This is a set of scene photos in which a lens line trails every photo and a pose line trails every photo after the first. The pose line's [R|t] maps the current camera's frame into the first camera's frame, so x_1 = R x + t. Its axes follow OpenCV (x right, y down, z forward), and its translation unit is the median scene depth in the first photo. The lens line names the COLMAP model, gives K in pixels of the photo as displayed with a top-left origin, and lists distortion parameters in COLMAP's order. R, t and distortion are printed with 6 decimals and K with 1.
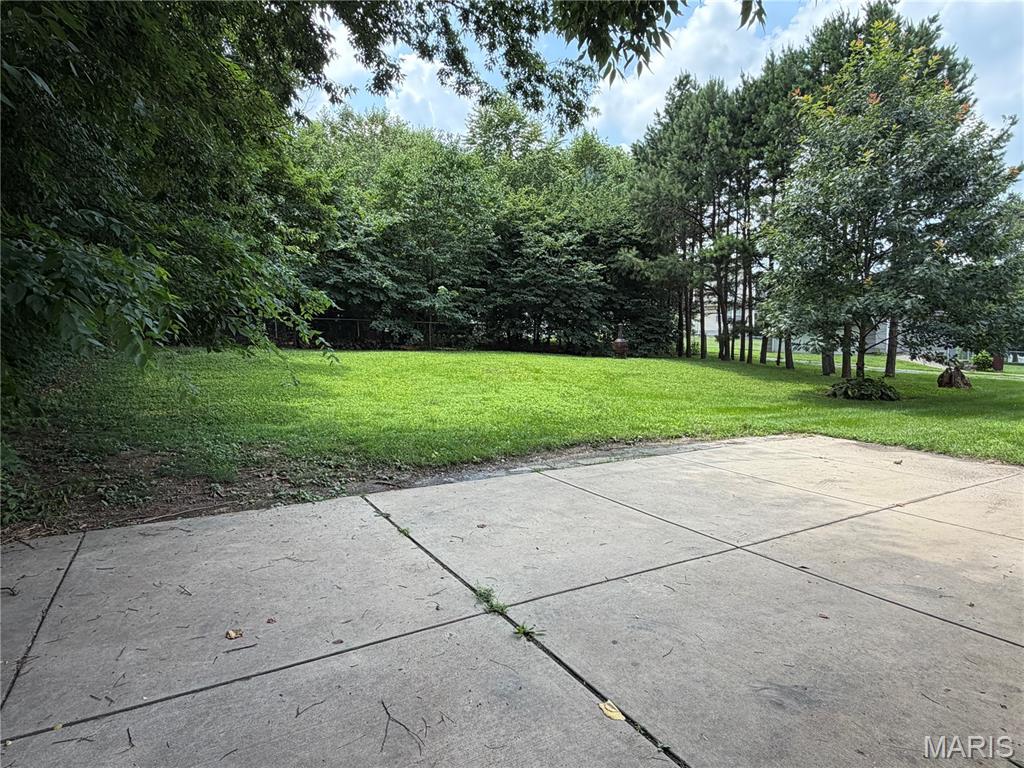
lens RADIAL K [[573.1, 0, 512.0], [0, 573.1, 384.0], [0, 0, 1]] dist [-0.001754, -0.000191]
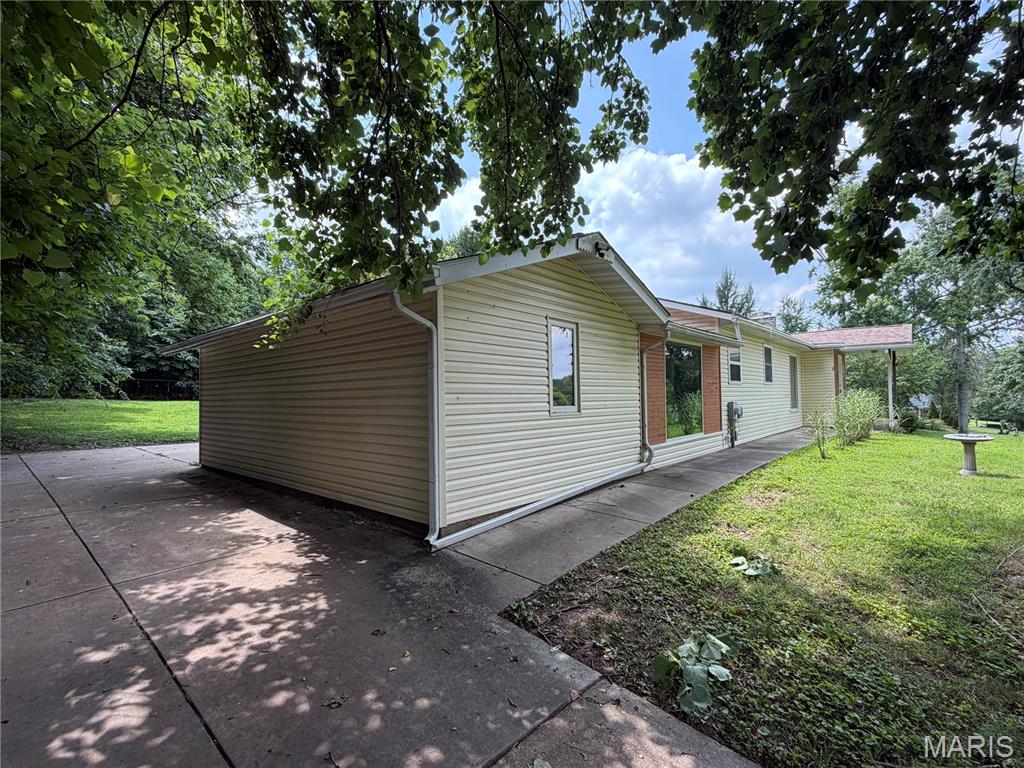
lens RADIAL K [[471.3, 0, 512.0], [0, 471.3, 384.0], [0, 0, 1]] dist [0.001991, 0.000382]
pose [[0.948134, 0.002027, 0.317863, 0.258135], [0.028695, 0.995351, -0.091938, 0.050109], [-0.316572, 0.096291, 0.943668, -0.608909]]
